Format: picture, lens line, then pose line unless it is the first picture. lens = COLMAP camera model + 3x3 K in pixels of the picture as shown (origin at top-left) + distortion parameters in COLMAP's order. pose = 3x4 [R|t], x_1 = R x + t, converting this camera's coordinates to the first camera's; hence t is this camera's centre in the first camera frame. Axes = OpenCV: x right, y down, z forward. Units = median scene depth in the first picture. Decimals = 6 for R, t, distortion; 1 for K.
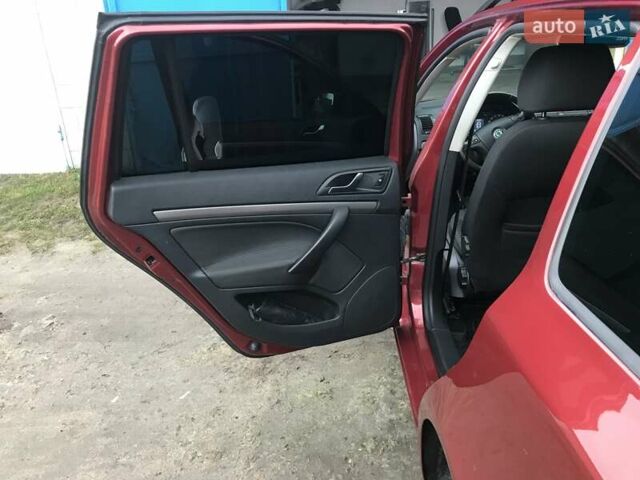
lens RADIAL K [[526.0, 0, 320.0], [0, 526.0, 240.0], [0, 0, 1]] dist [0.033706, -0.010501]
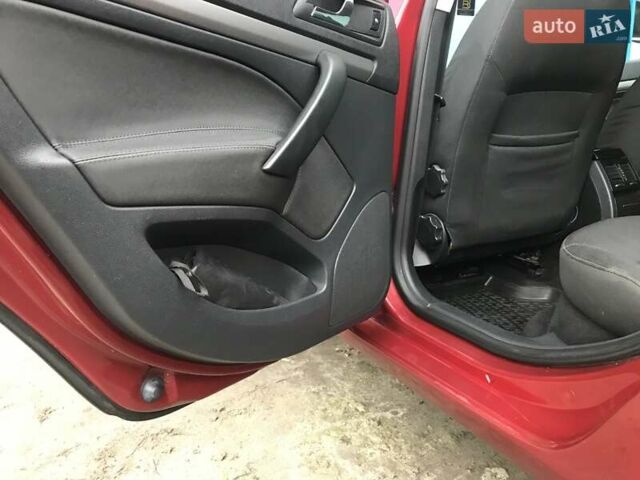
lens RADIAL K [[526.0, 0, 320.0], [0, 526.0, 240.0], [0, 0, 1]] dist [0.033706, -0.010501]
pose [[0.879893, -0.086291, 0.467271, -0.215192], [0.160384, 0.979597, -0.121109, 0.168743], [-0.447286, 0.181506, 0.875780, 0.563644]]
